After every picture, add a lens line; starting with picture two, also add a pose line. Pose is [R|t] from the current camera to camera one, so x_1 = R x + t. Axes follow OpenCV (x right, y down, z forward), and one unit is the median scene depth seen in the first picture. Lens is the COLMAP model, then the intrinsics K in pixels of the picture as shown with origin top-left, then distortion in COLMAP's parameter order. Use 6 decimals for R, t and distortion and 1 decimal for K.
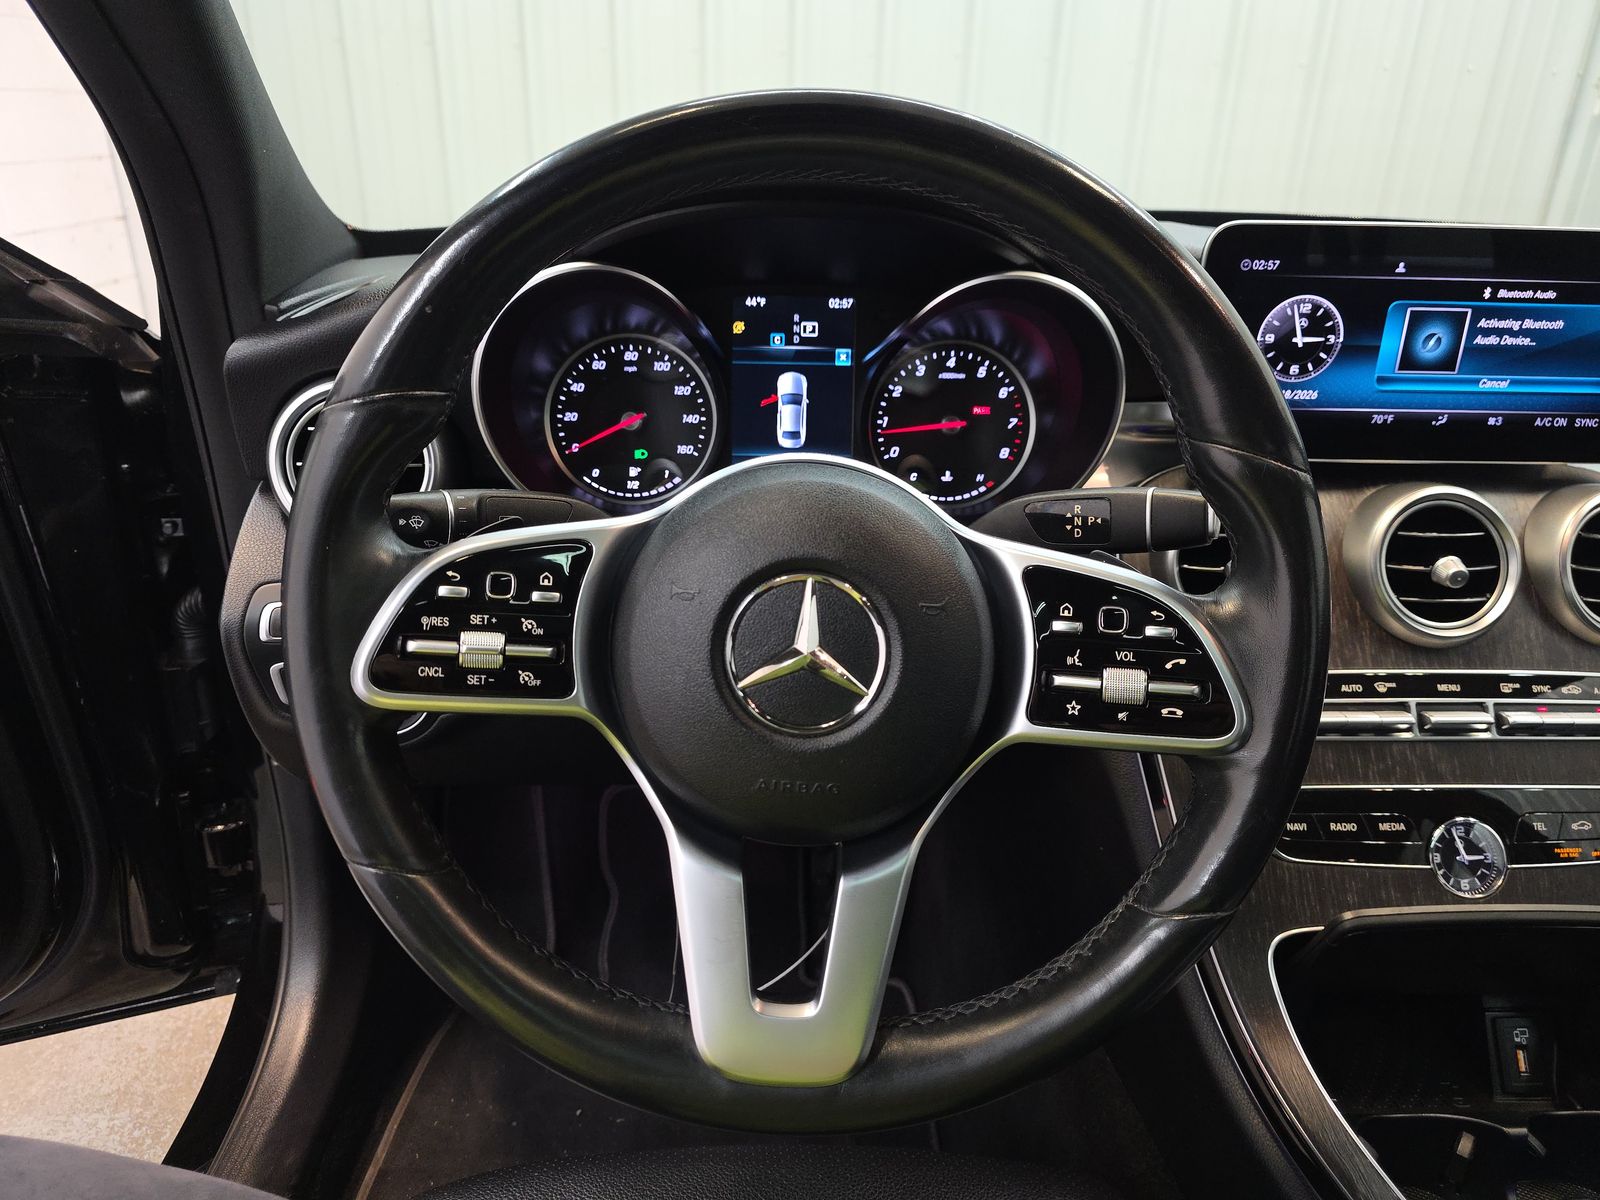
lens RADIAL K [[1059.3, 0, 781.6], [0, 1059.3, 617.2], [0, 0, 1]] dist [0.057059, -0.051647]
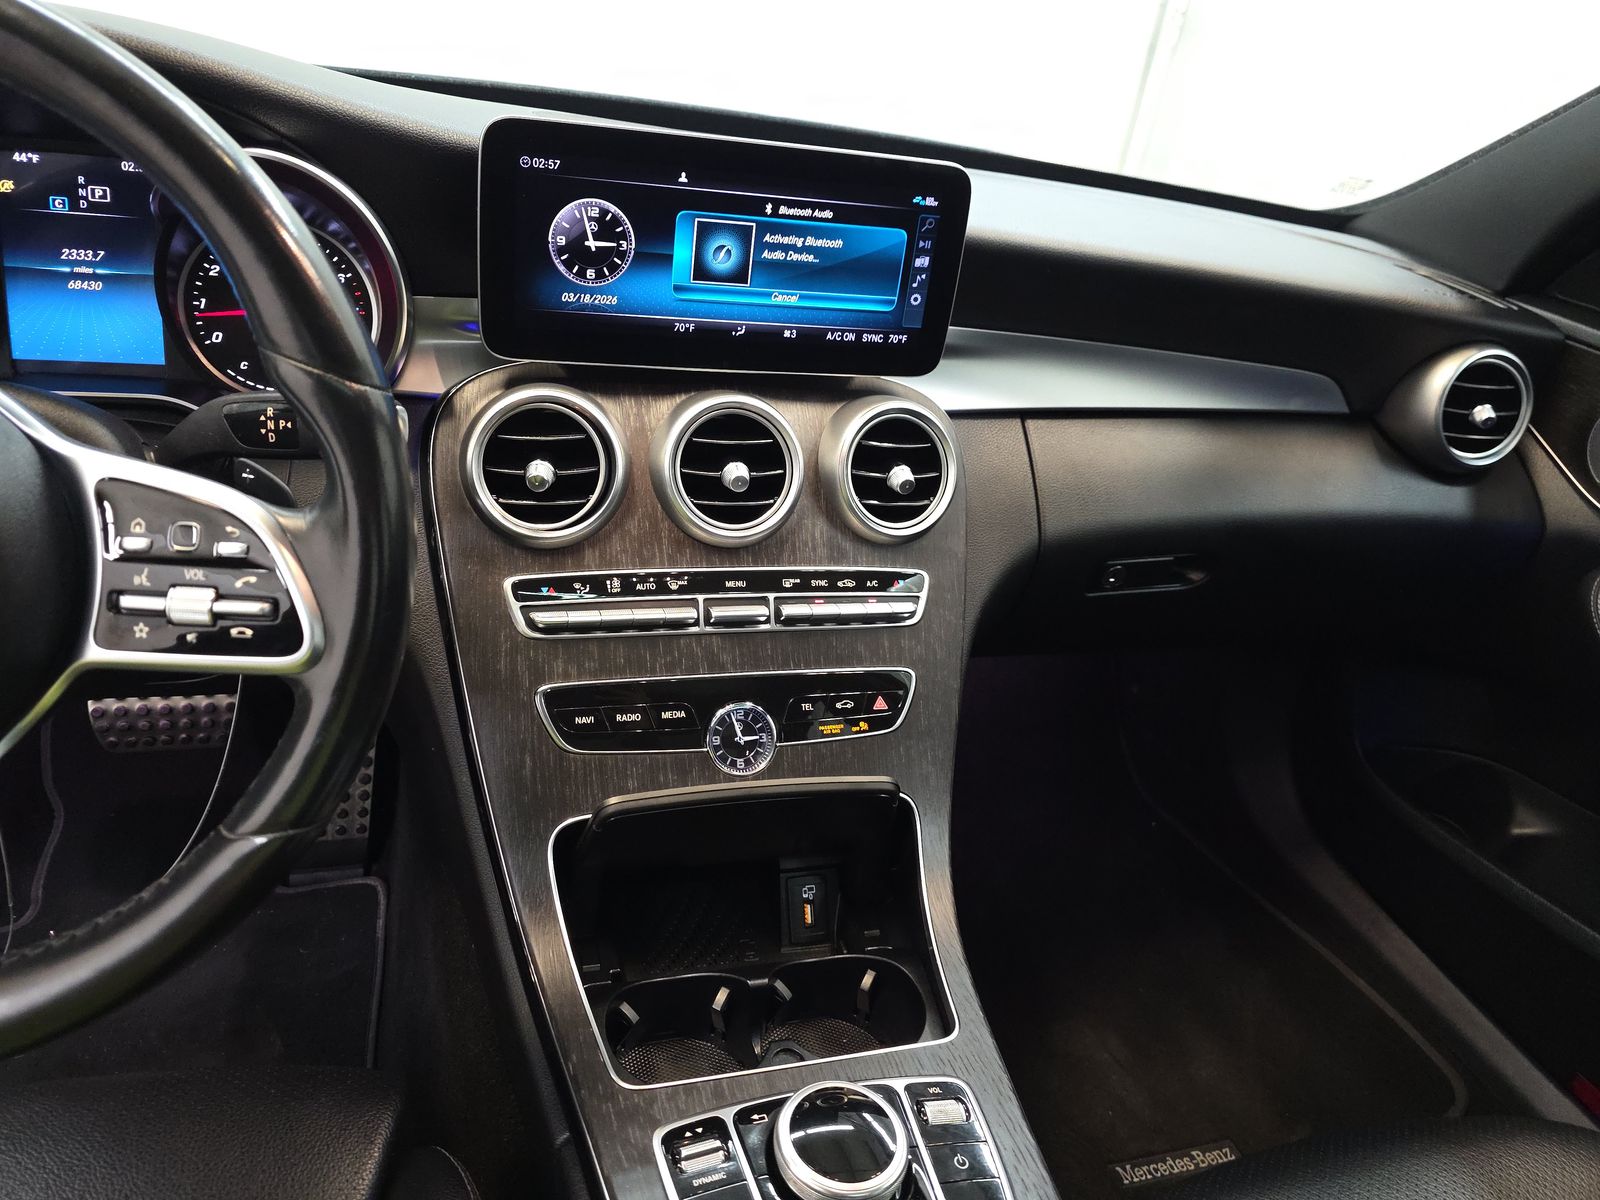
lens RADIAL K [[1059.3, 0, 763.6], [0, 1059.3, 587.8], [0, 0, 1]] dist [0.057059, -0.051647]
pose [[0.970079, -0.022208, 0.241771, 0.375740], [0.001218, 0.996240, 0.086623, -0.022080], [-0.242786, -0.083736, 0.966459, -0.034108]]
